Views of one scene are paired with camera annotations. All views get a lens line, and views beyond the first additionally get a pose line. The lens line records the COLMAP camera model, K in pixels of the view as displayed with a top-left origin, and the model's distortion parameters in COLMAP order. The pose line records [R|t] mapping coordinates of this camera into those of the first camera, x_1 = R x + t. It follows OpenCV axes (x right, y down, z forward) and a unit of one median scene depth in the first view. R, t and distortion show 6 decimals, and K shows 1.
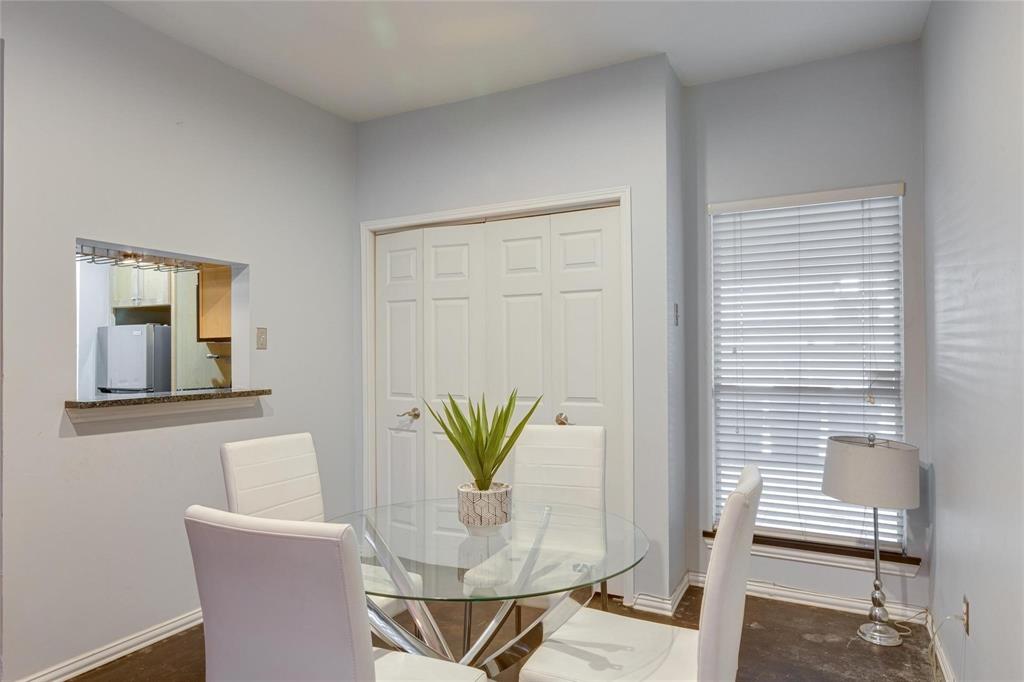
lens RADIAL K [[620.7, 0, 516.5], [0, 620.7, 342.2], [0, 0, 1]] dist [-0.002619, 0.001649]
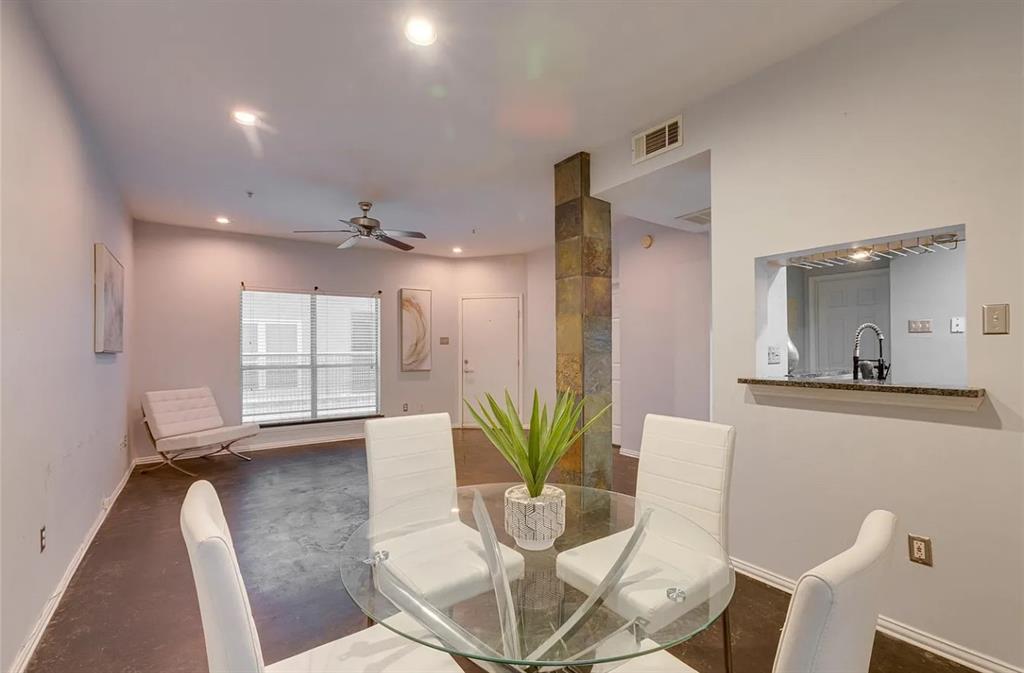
lens RADIAL K [[463.0, 0, 512.0], [0, 463.0, 349.1], [0, 0, 1]] dist [-0.007413, 0.001588]
pose [[-0.491867, 0.008406, -0.870630, 0.314295], [0.029725, 0.999533, -0.007143, 0.016228], [0.870163, -0.029392, -0.491887, 0.754591]]
